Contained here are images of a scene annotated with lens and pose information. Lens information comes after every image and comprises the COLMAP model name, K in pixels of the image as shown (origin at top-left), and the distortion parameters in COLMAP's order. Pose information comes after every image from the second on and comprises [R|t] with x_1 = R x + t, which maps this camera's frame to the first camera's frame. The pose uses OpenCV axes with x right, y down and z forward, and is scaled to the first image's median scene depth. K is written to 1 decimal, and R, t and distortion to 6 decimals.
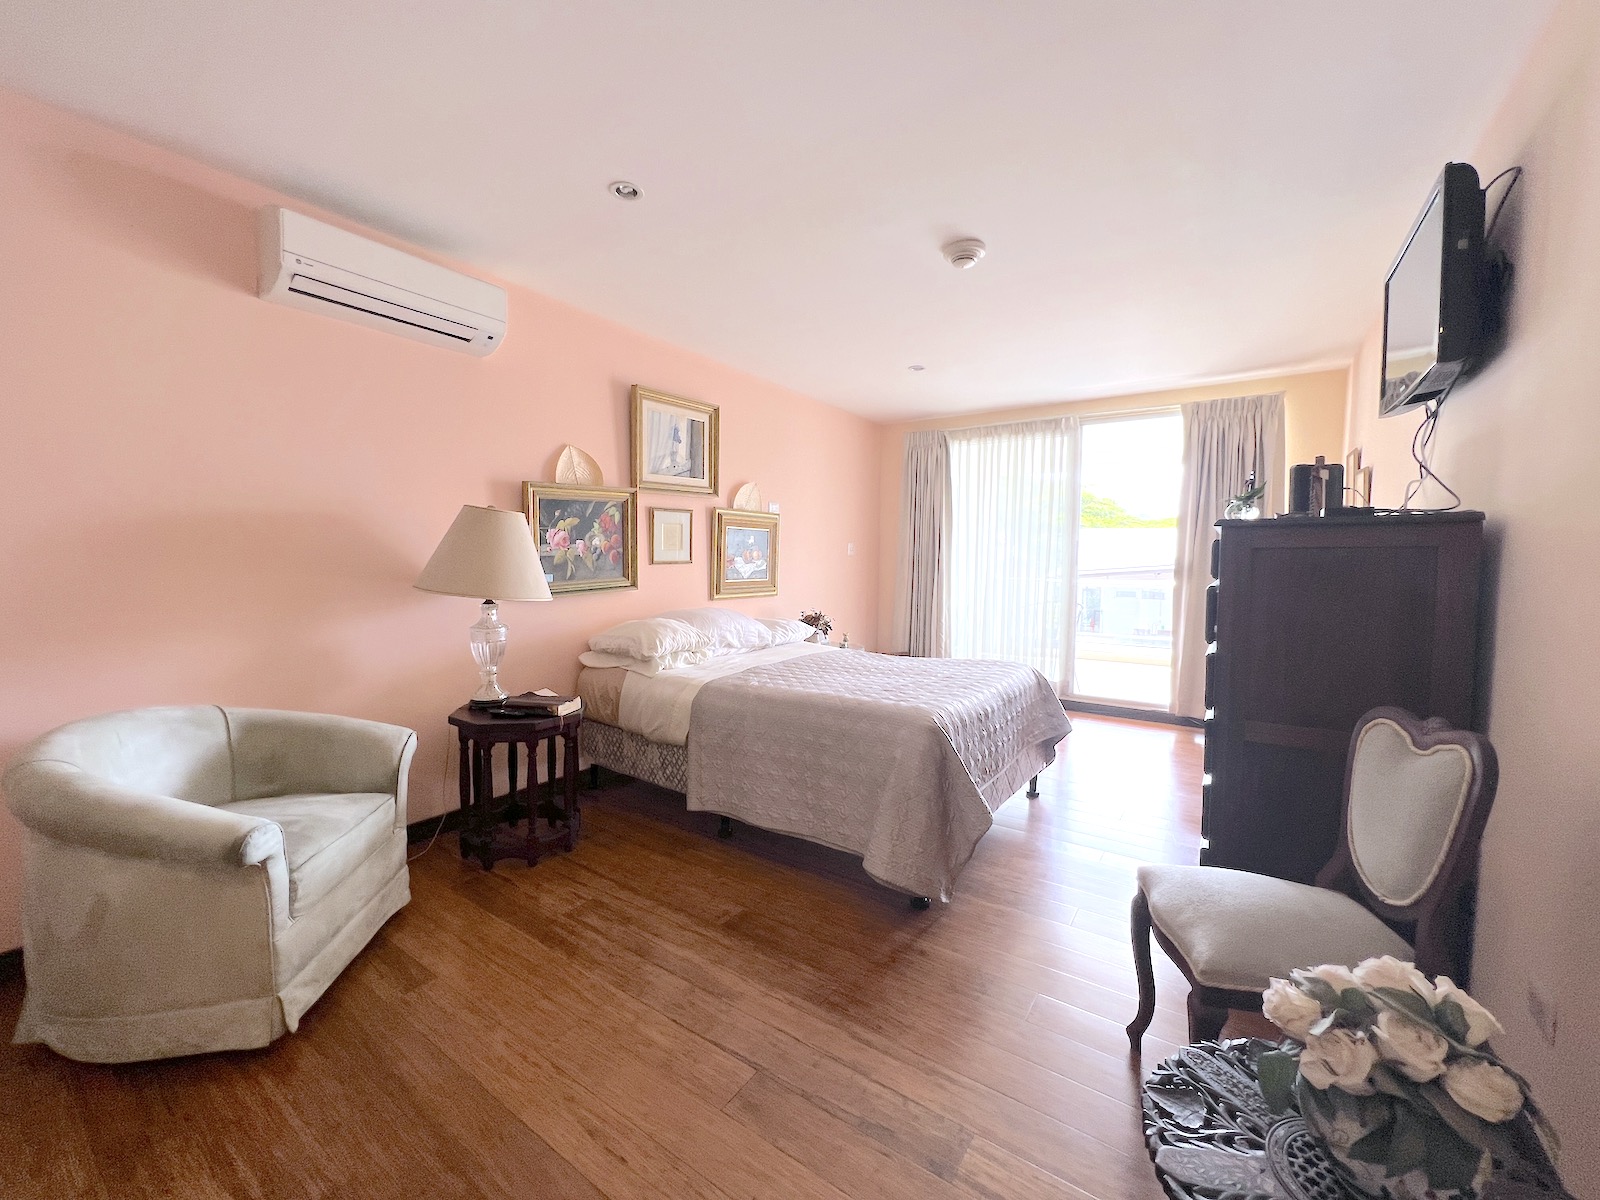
lens RADIAL K [[638.9, 0, 794.8], [0, 638.9, 592.7], [0, 0, 1]] dist [0.000031, 0.000124]
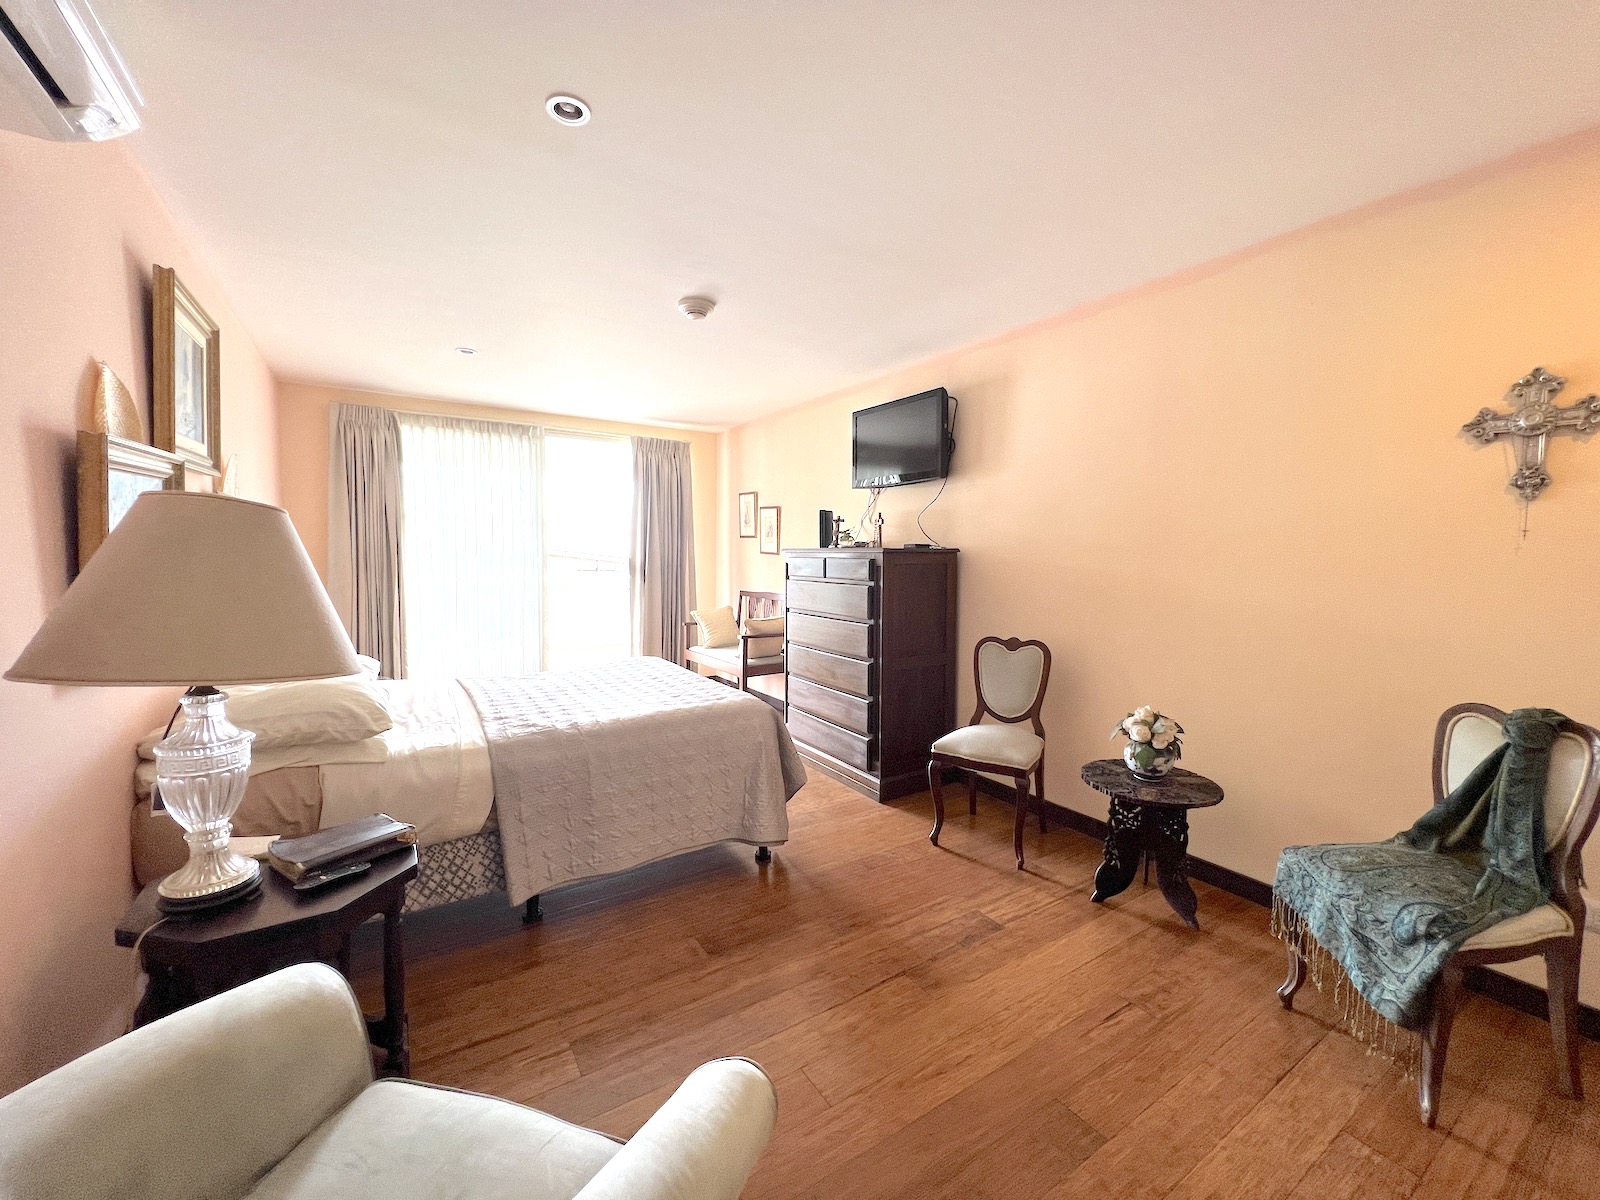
lens RADIAL K [[638.9, 0, 794.8], [0, 638.9, 592.7], [0, 0, 1]] dist [0.000031, 0.000124]
pose [[0.390084, -0.062840, 0.918633, -0.571369], [0.044750, 0.997783, 0.049252, -0.049276], [-0.919691, 0.021897, 0.392031, 0.295563]]
